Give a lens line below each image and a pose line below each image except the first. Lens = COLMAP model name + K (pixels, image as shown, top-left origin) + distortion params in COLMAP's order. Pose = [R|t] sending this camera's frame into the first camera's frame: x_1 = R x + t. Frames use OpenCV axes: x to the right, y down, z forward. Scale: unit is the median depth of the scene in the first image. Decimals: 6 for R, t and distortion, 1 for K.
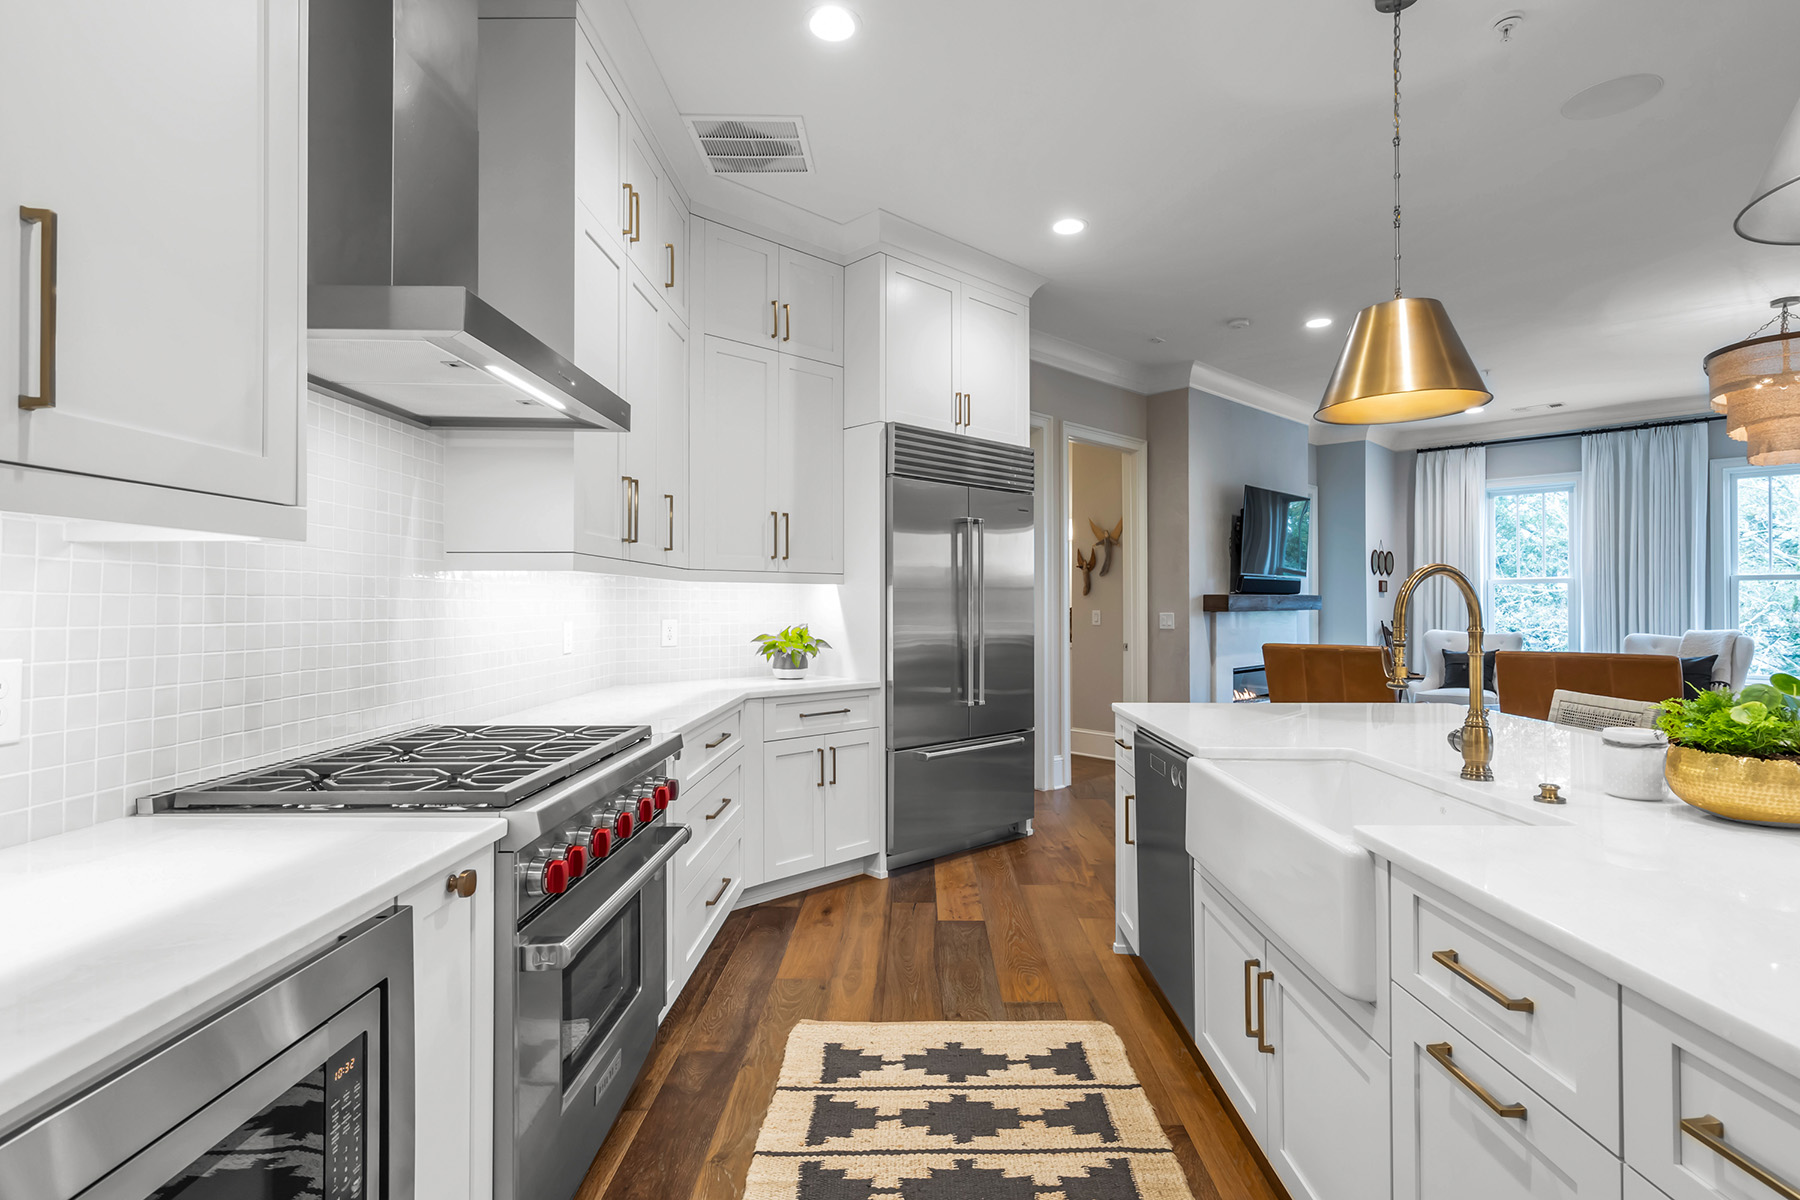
lens RADIAL K [[907.7, 0, 900.5], [0, 907.7, 596.6], [0, 0, 1]] dist [0.001530, -0.000018]
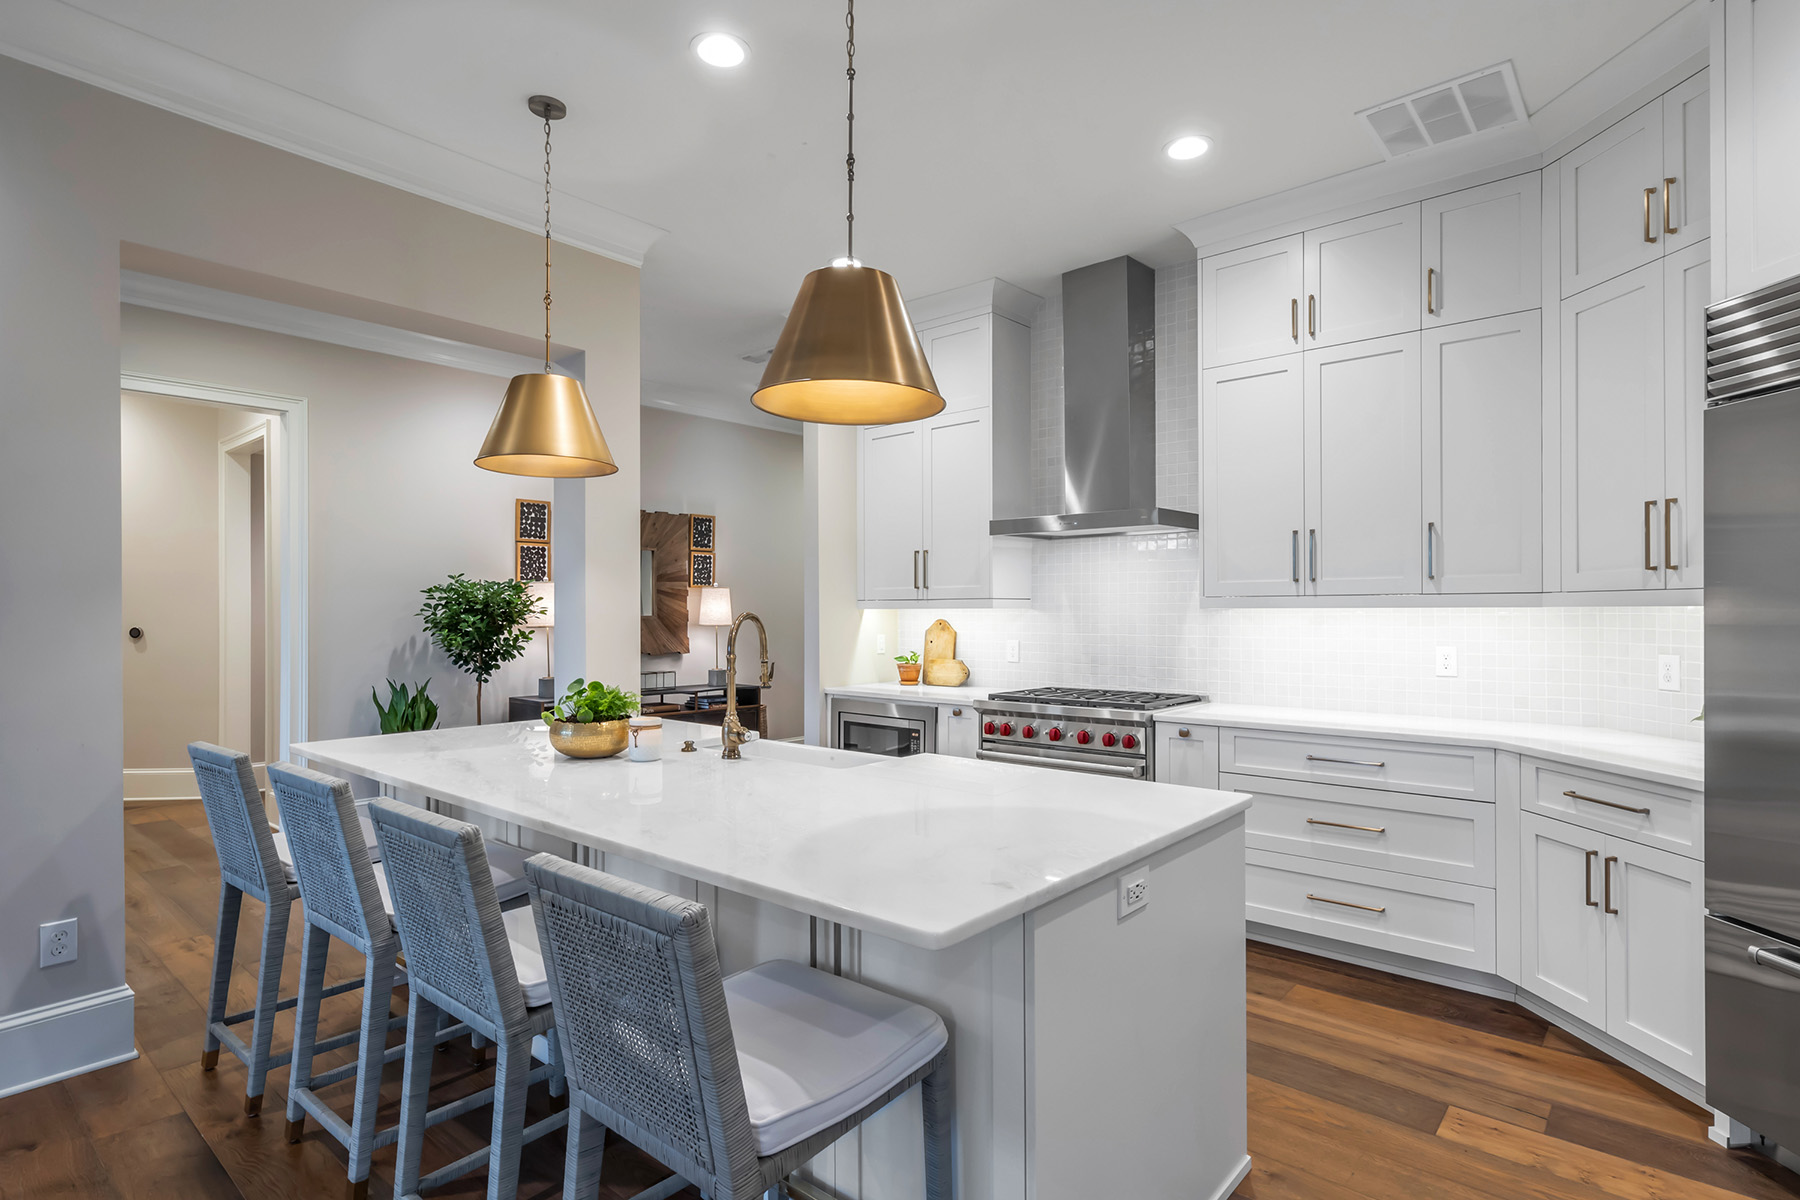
lens RADIAL K [[907.7, 0, 898.9], [0, 907.7, 609.6], [0, 0, 1]] dist [0.001530, -0.000018]
pose [[-0.644814, -0.001404, -0.764338, 0.807528], [0.007160, 0.999943, -0.007877, -0.012136], [0.764306, -0.010551, -0.644767, 1.098881]]
